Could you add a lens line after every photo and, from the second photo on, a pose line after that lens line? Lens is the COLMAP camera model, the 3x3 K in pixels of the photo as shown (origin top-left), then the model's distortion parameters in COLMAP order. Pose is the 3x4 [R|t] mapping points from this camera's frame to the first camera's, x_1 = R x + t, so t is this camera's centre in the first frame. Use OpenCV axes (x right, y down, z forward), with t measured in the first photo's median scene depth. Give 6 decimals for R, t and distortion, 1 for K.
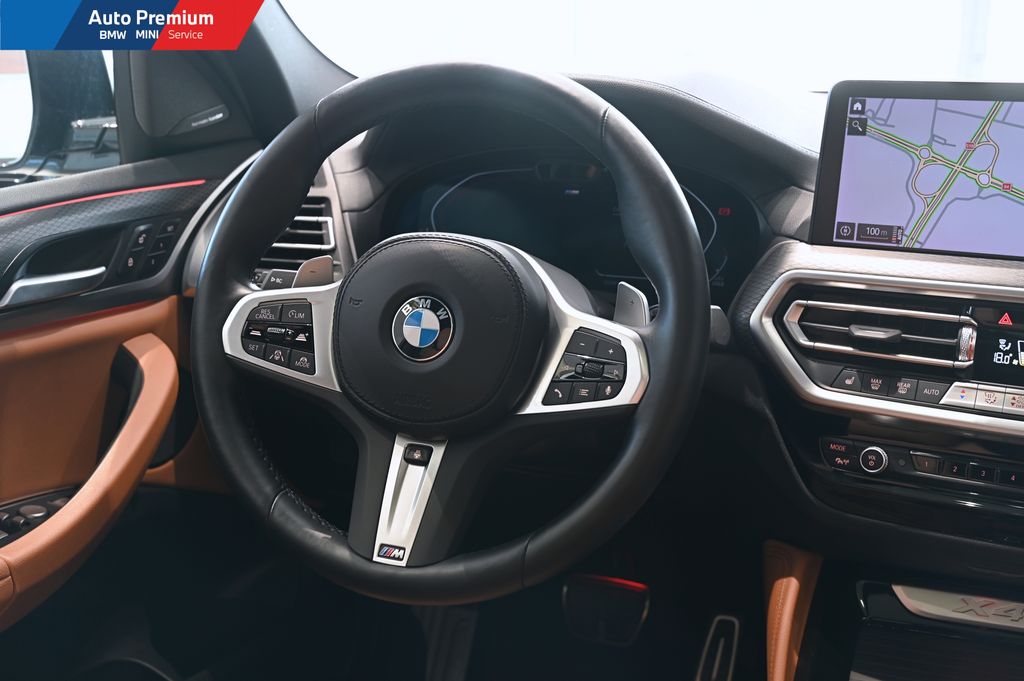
lens RADIAL K [[1190.3, 0, 533.6], [0, 1190.3, 339.5], [0, 0, 1]] dist [0.024537, 0.000000]
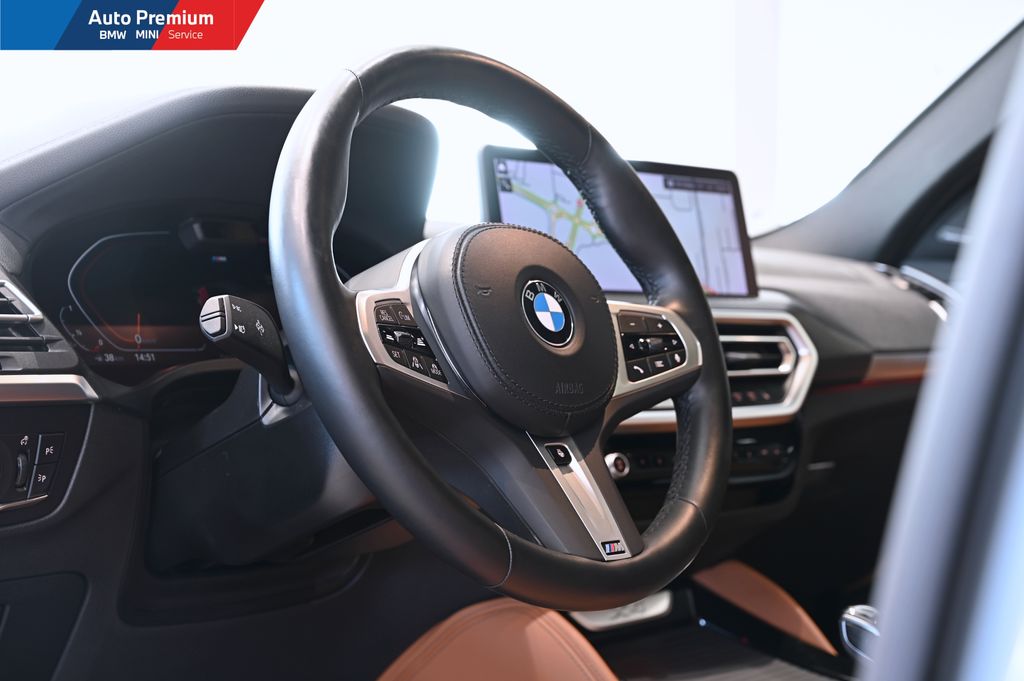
lens RADIAL K [[1558.8, 0, 512.7], [0, 1558.8, 340.5], [0, 0, 1]] dist [0.051835, 0.000000]
pose [[0.372570, 0.008005, 0.927969, -1.085237], [0.246436, 0.963206, -0.107251, 0.118817], [-0.894685, 0.268644, 0.356889, 0.529800]]
